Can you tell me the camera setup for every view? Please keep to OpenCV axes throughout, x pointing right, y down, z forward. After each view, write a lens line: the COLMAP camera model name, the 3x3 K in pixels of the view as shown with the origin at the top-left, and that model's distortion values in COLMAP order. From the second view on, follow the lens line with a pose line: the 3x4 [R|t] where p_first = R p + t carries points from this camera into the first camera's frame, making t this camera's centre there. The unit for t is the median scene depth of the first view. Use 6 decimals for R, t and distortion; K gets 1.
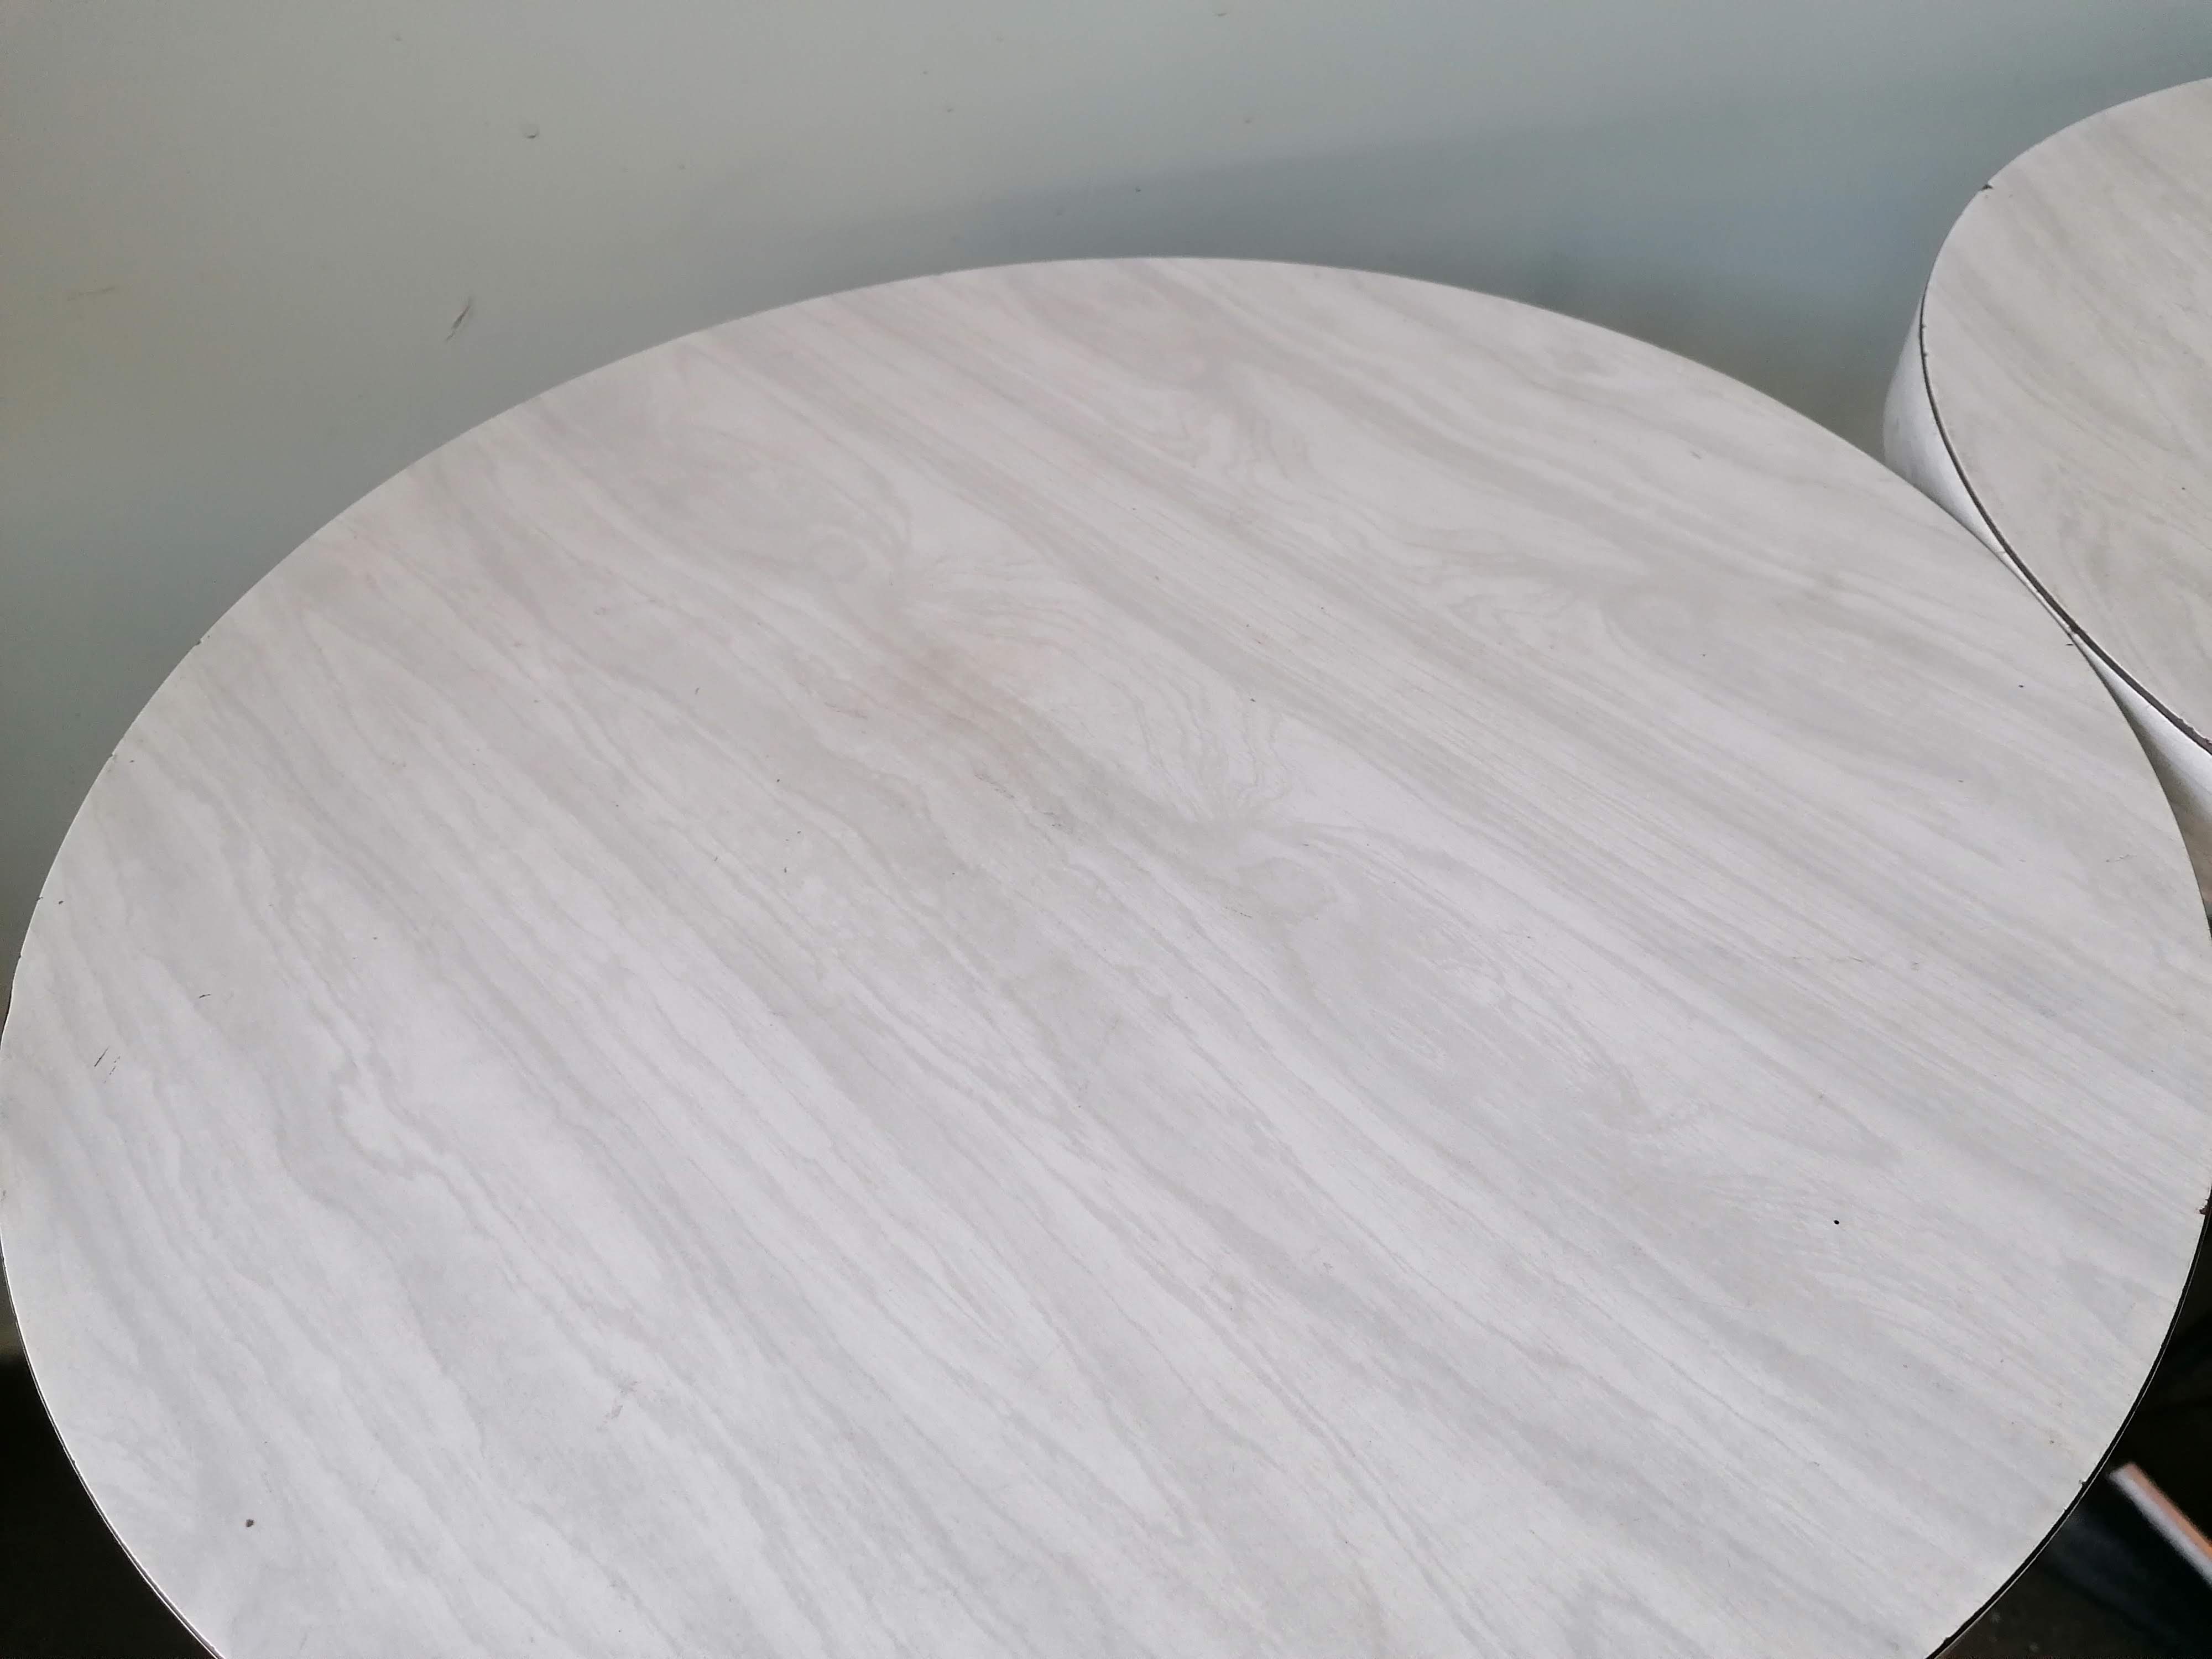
lens RADIAL K [[1646.9, 0, 1106.0], [0, 1646.9, 829.5], [0, 0, 1]] dist [0.109363, -0.158056]
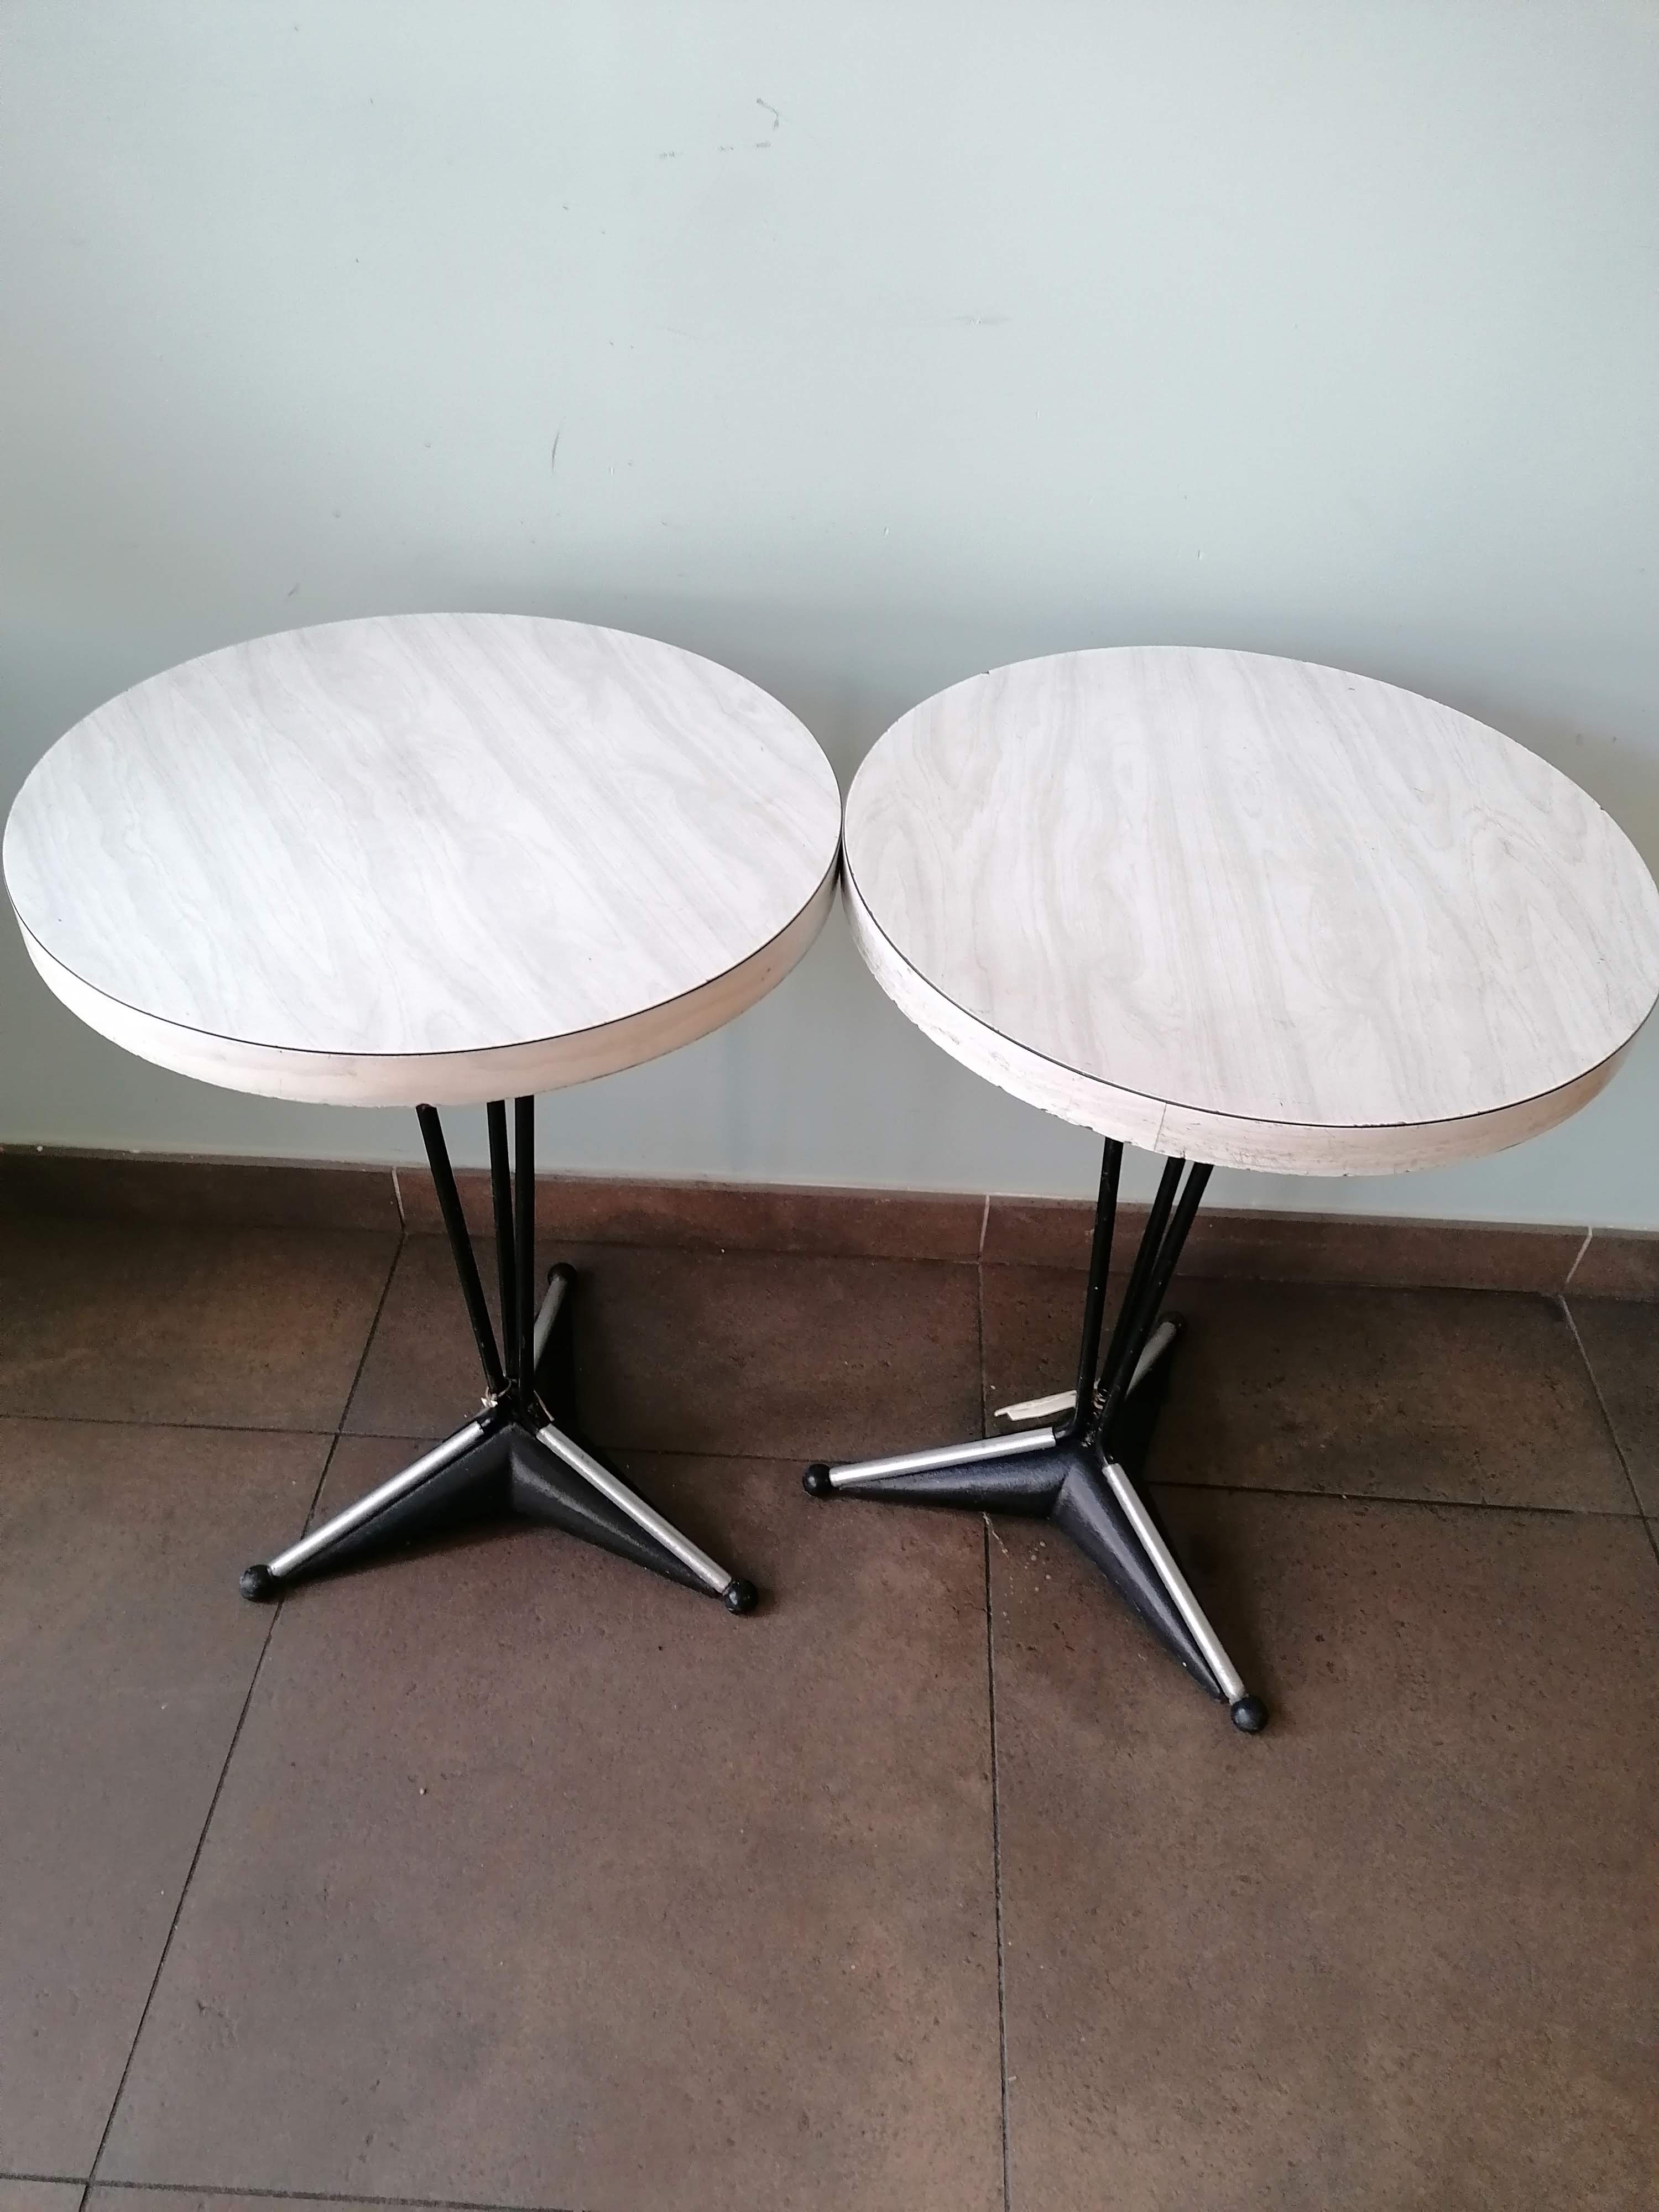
lens RADIAL K [[1654.8, 0, 834.8], [0, 1654.8, 1095.6], [0, 0, 1]] dist [0.089603, -0.124162]
pose [[0.969586, 0.221347, -0.104443, 0.887884], [-0.229792, 0.970178, -0.077139, 0.435241], [0.084254, 0.098793, 0.991535, -1.343568]]
